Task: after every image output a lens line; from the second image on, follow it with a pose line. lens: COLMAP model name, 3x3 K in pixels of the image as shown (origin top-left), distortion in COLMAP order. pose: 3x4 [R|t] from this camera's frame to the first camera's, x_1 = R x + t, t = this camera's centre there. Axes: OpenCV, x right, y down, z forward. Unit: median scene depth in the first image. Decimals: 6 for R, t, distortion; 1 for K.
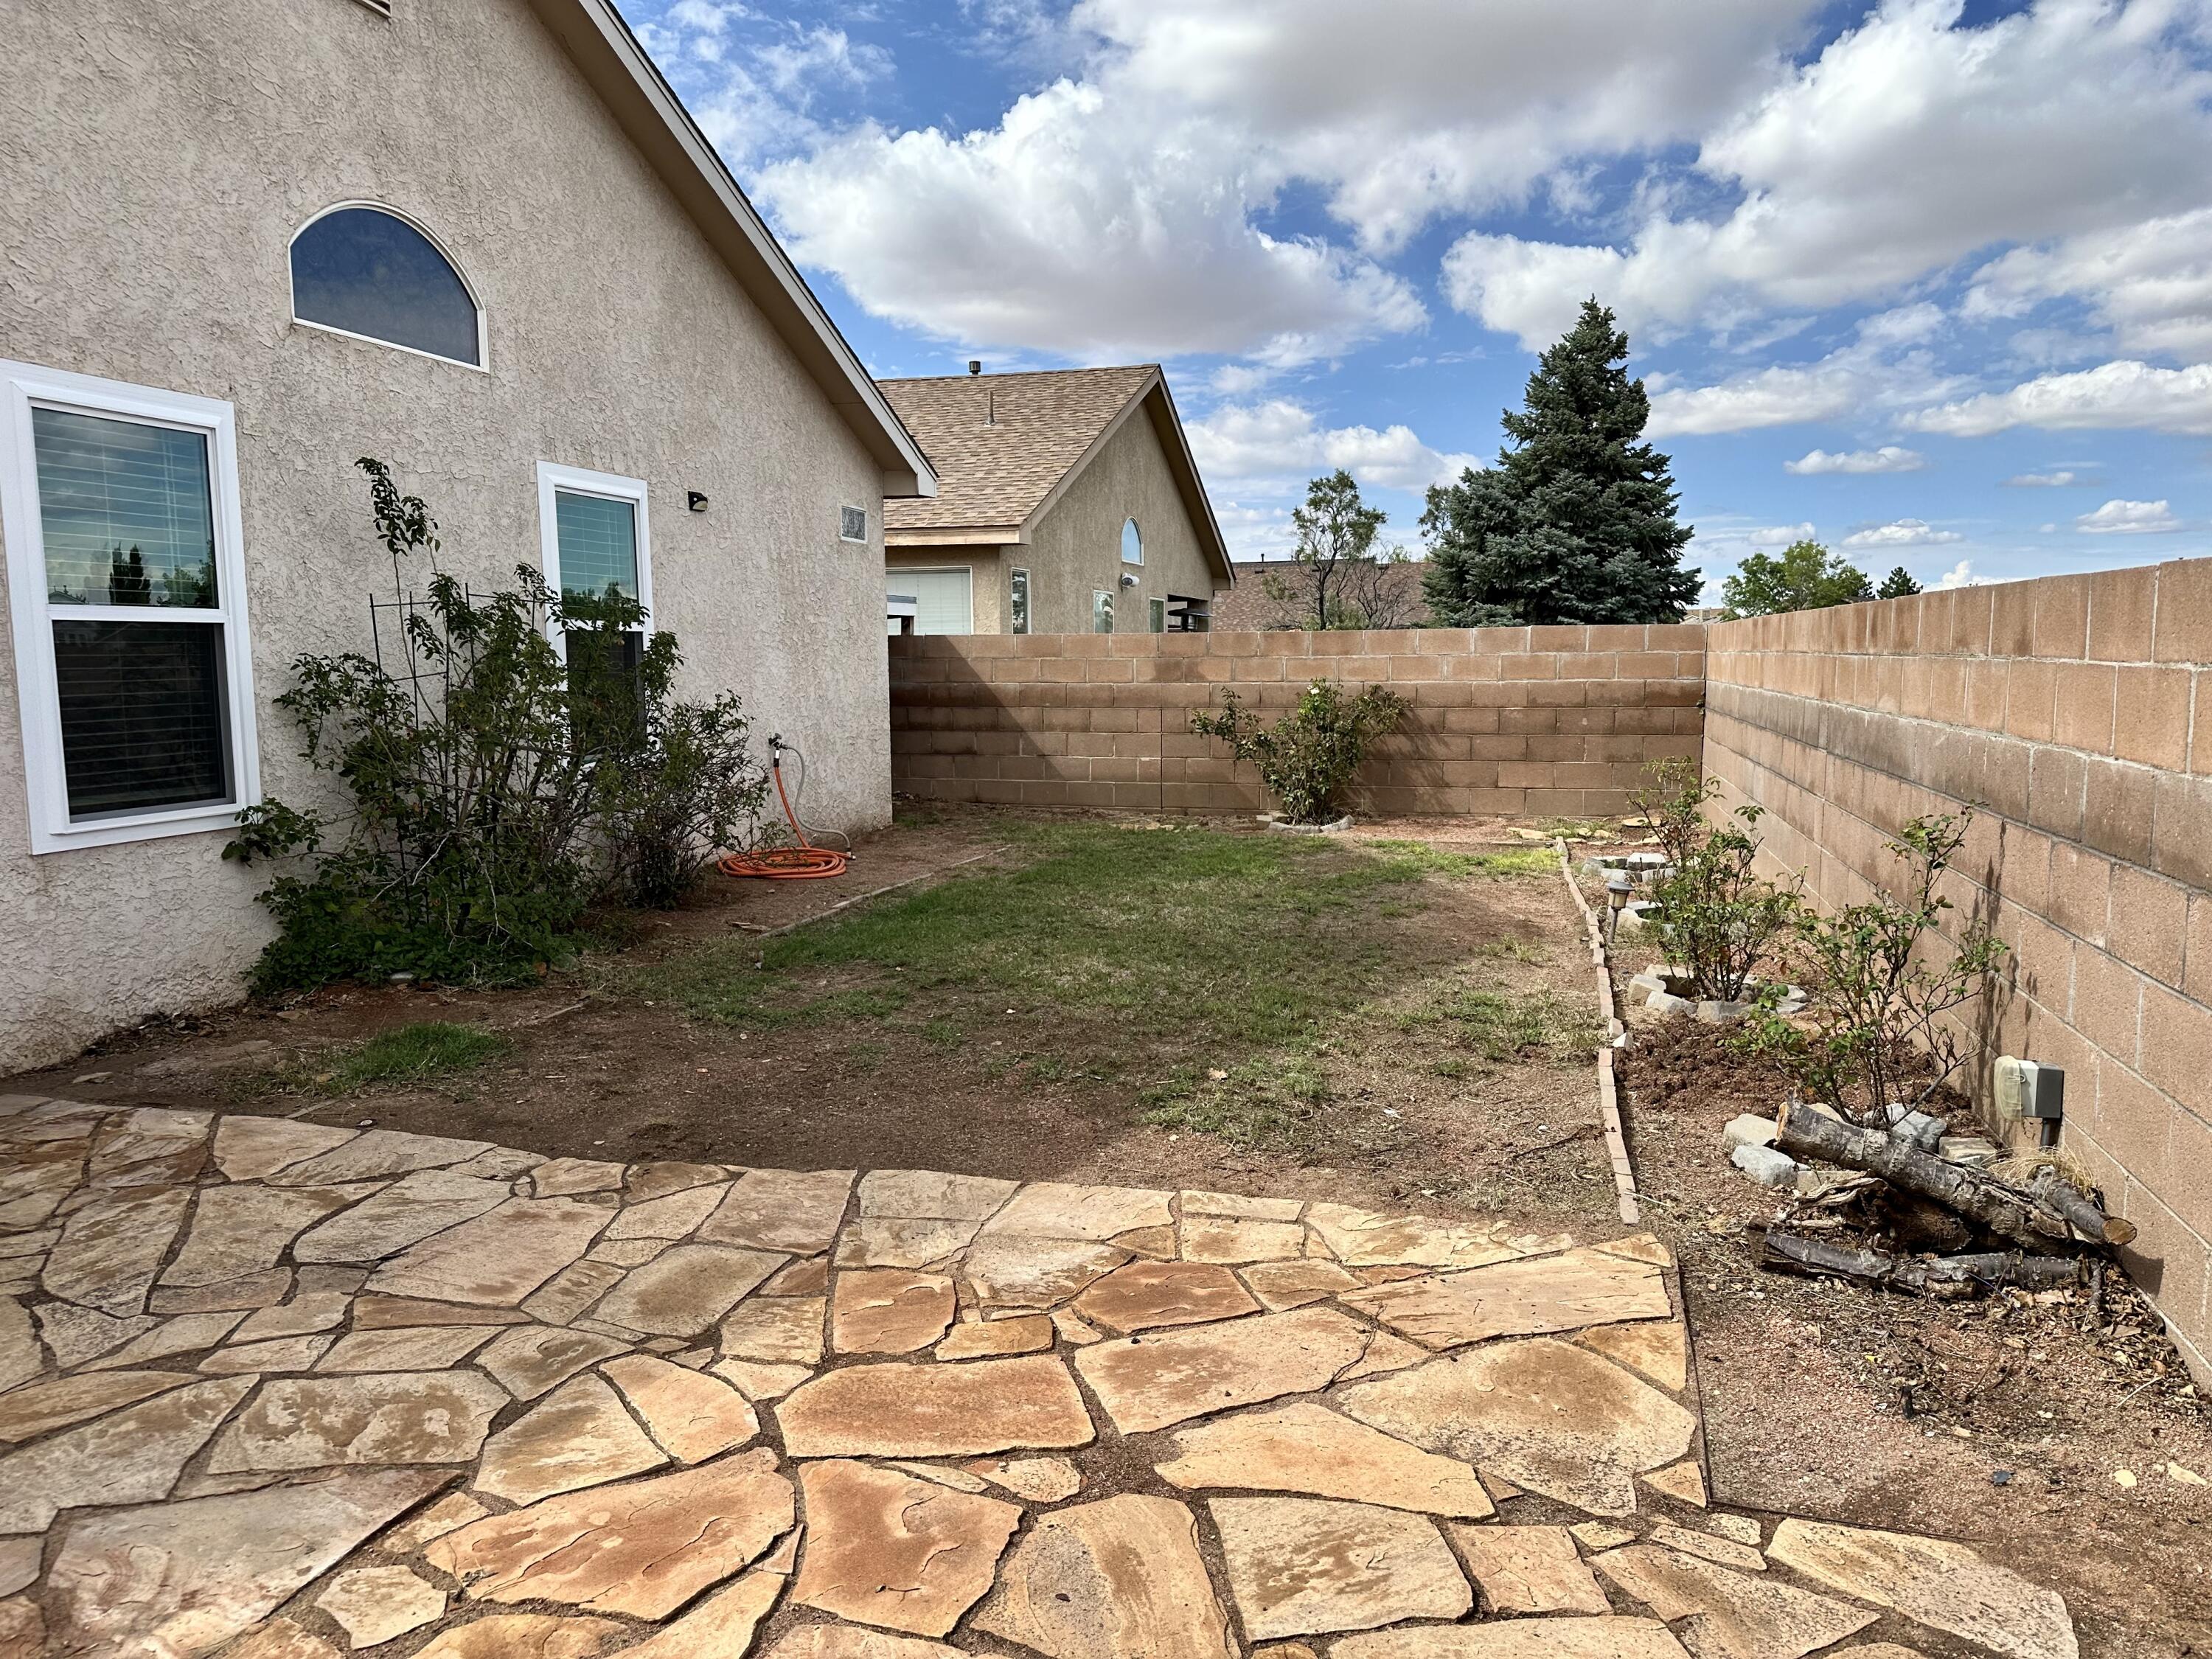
lens RADIAL K [[1531.5, 0, 1109.1], [0, 1531.5, 807.9], [0, 0, 1]] dist [0.045716, -0.053935]
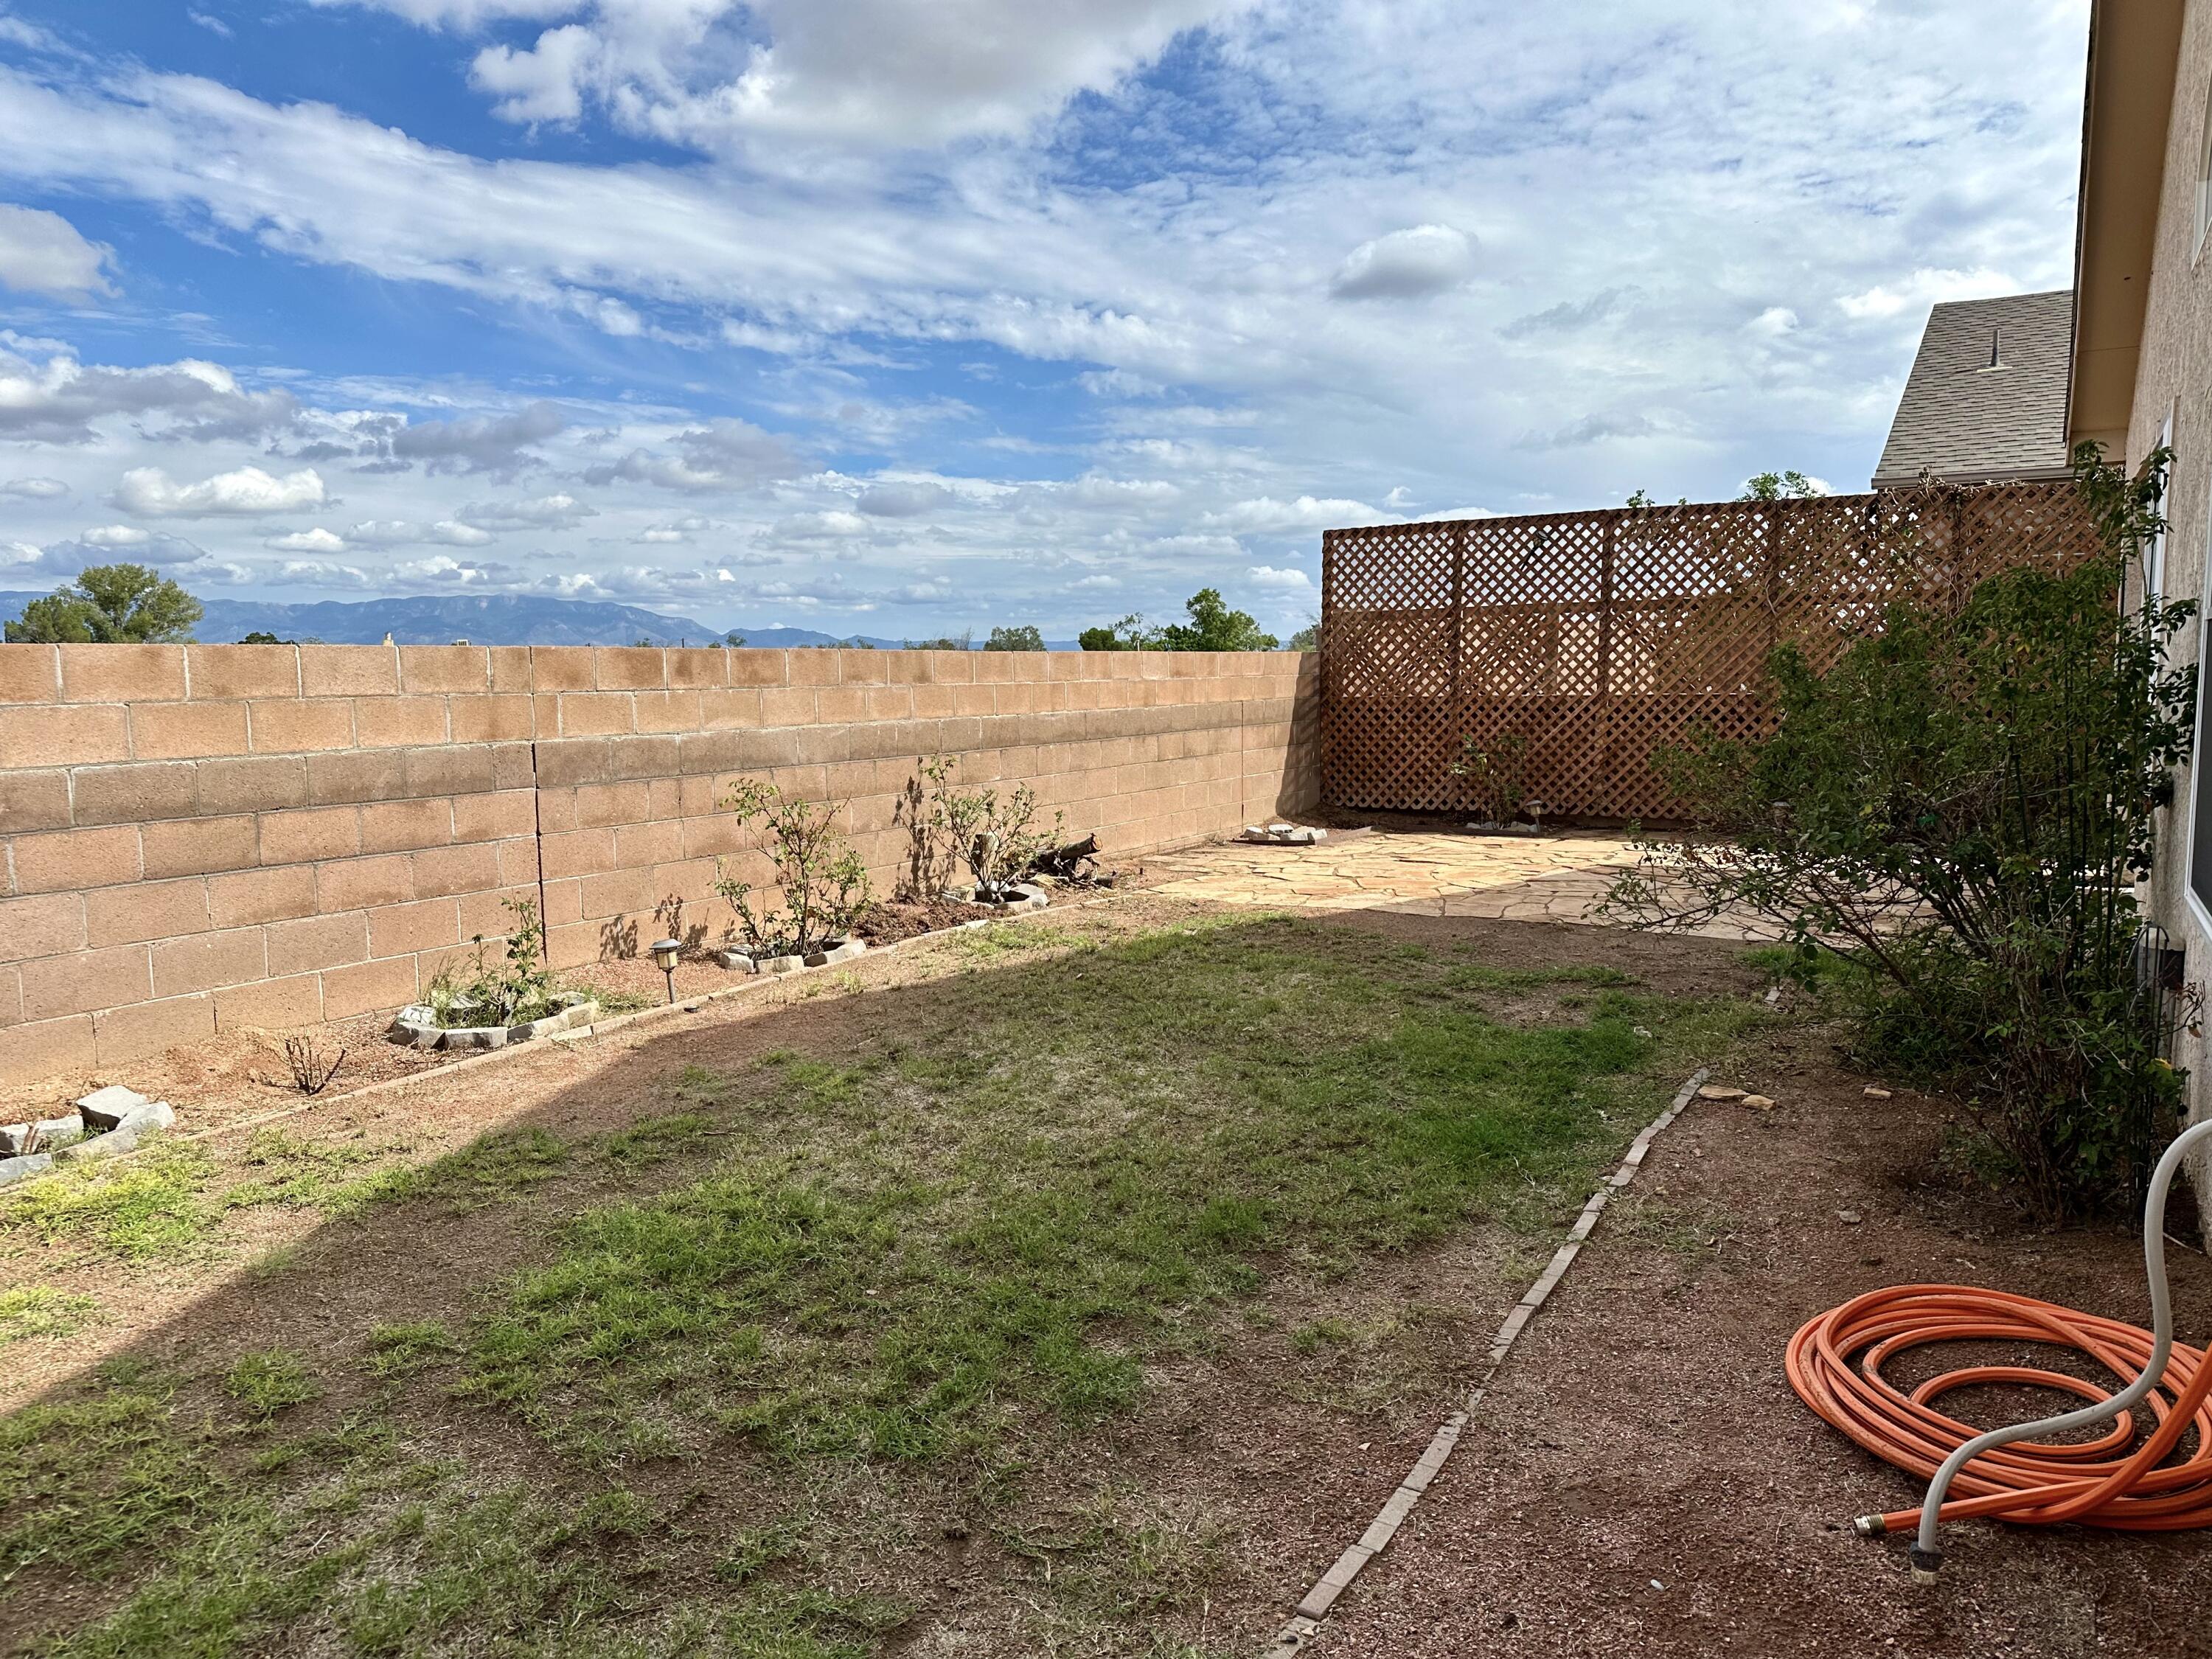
lens RADIAL K [[1531.5, 0, 1109.5], [0, 1531.5, 835.1], [0, 0, 1]] dist [0.045716, -0.053935]
pose [[-0.964722, -0.009644, 0.263096, -0.173061], [0.045072, 0.978526, 0.201137, -0.203025], [-0.259386, 0.205899, -0.943570, 1.950662]]
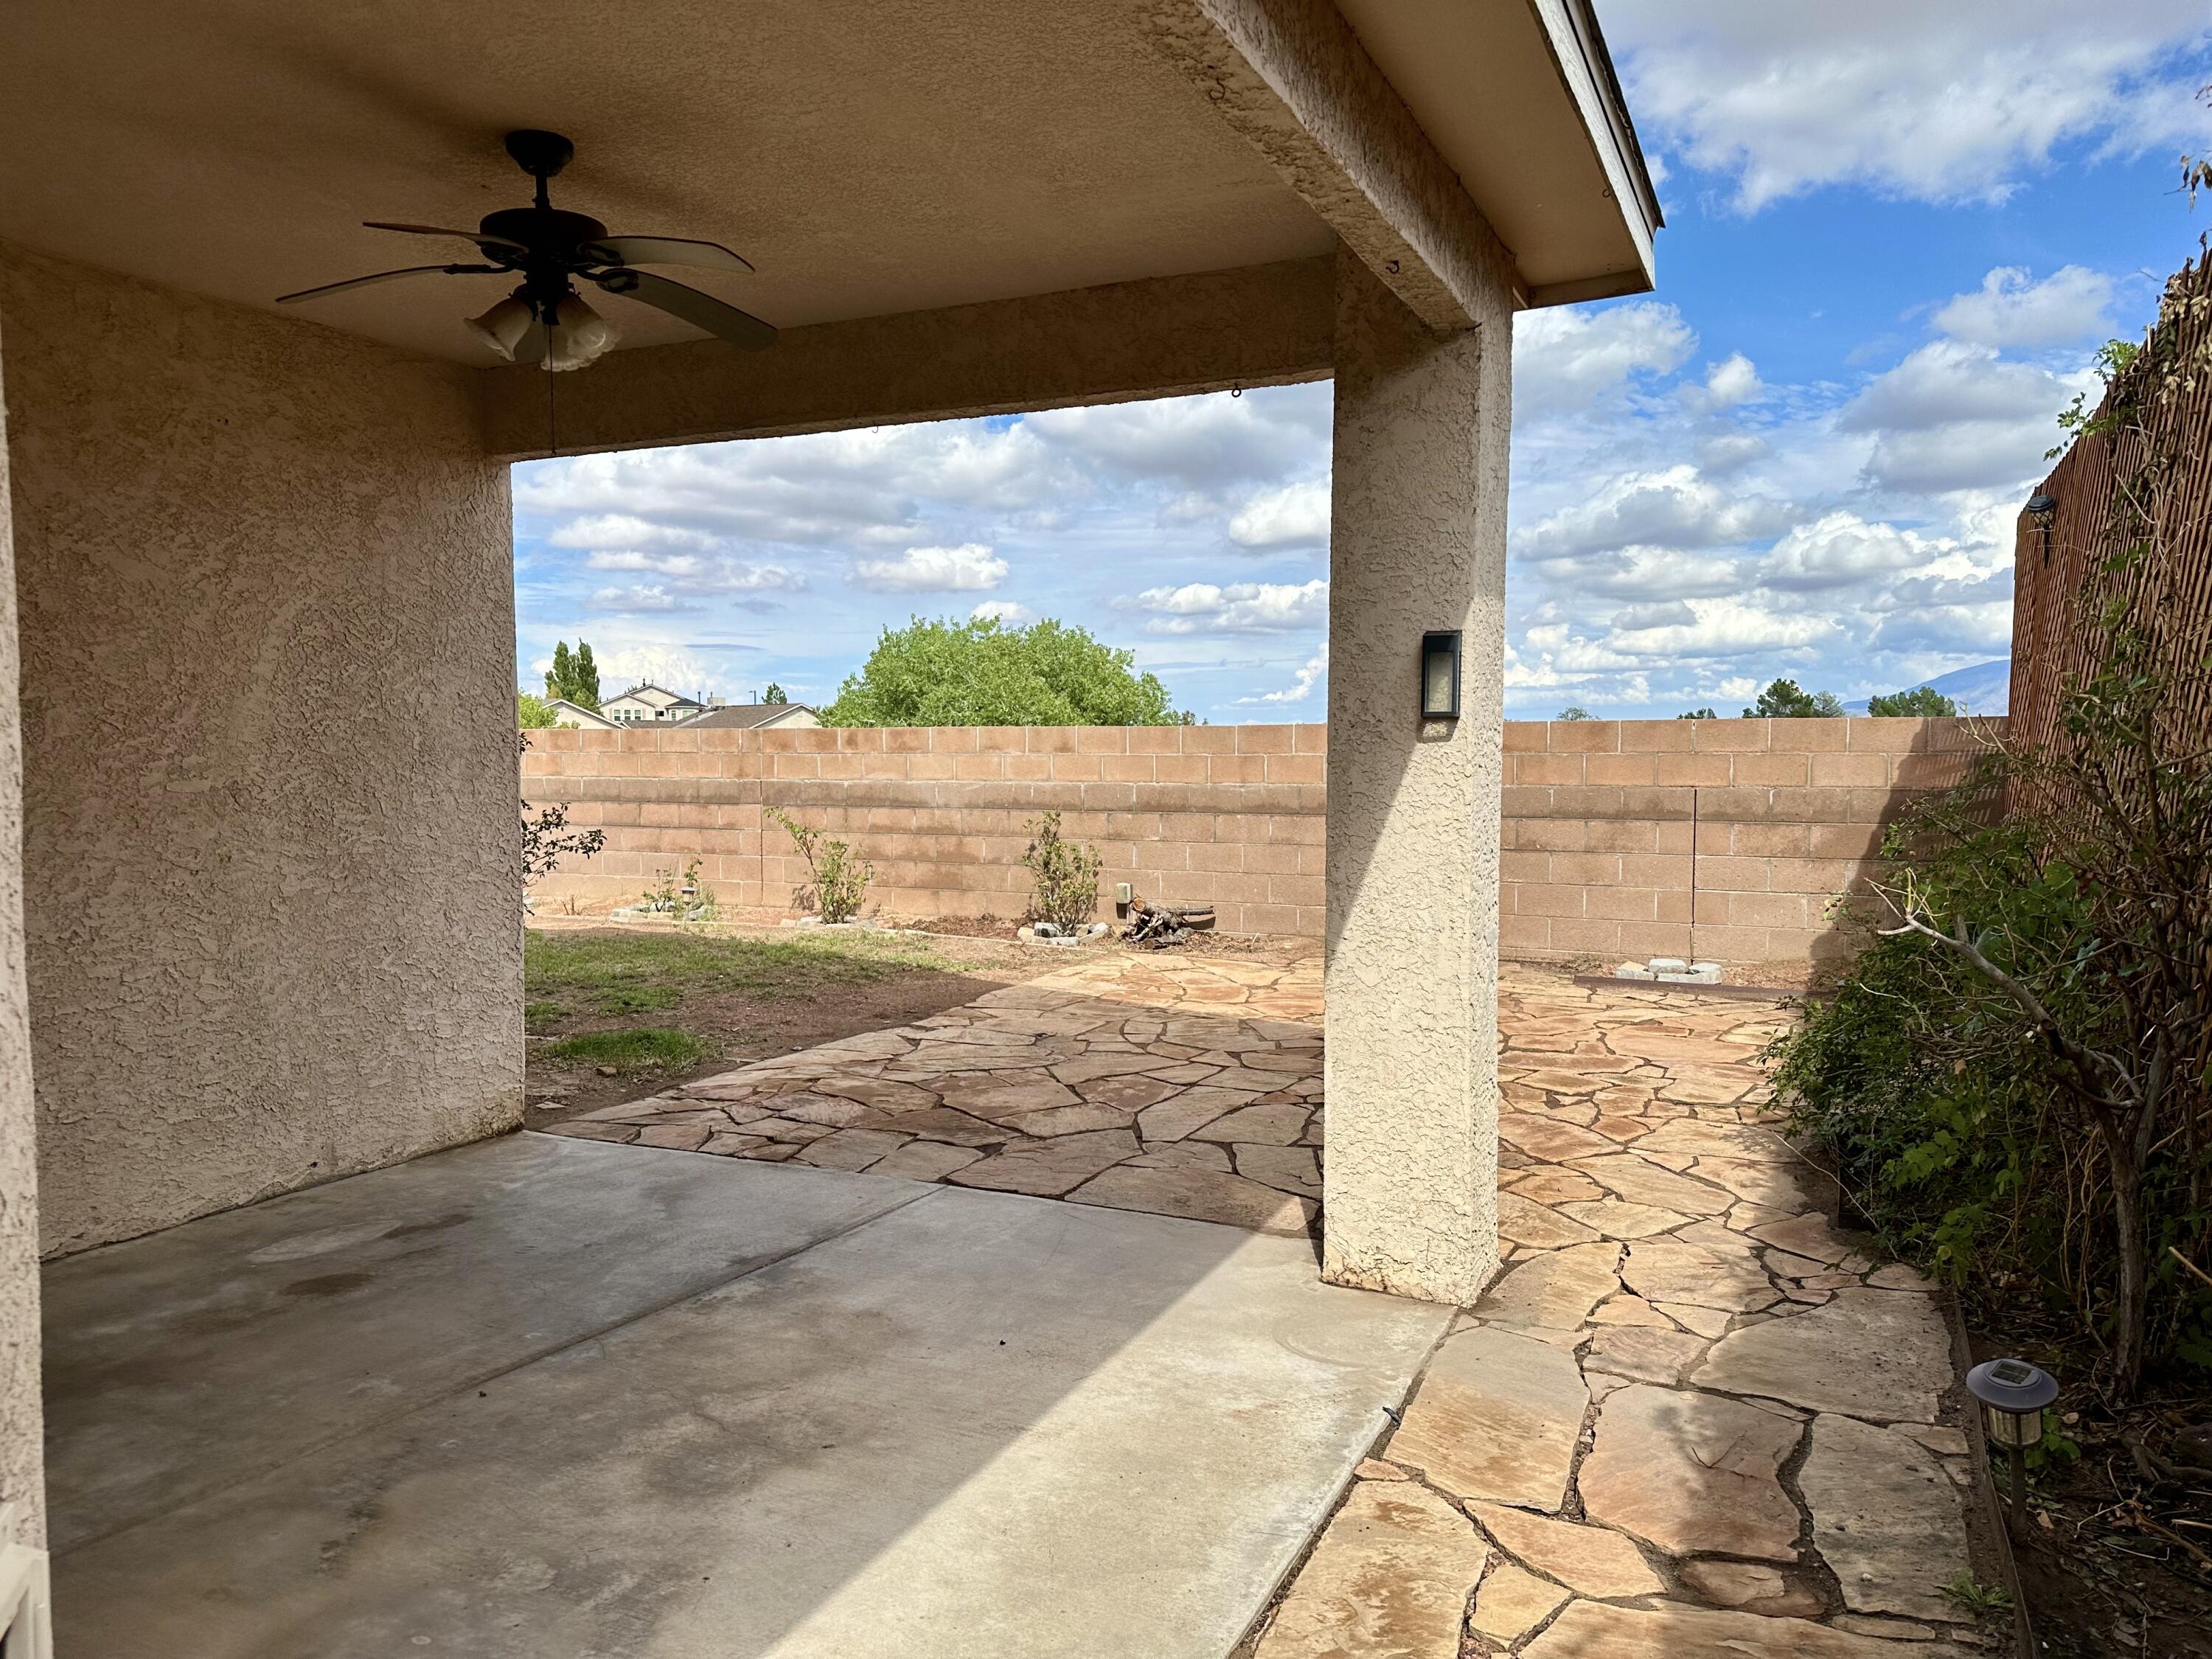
lens RADIAL K [[1531.5, 0, 1116.5], [0, 1531.5, 850.6], [0, 0, 1]] dist [0.045716, -0.053935]
pose [[0.152163, -0.054812, 0.986834, -1.368963], [0.095814, 0.994576, 0.040468, -0.016989], [-0.983700, 0.088395, 0.156589, 0.301302]]
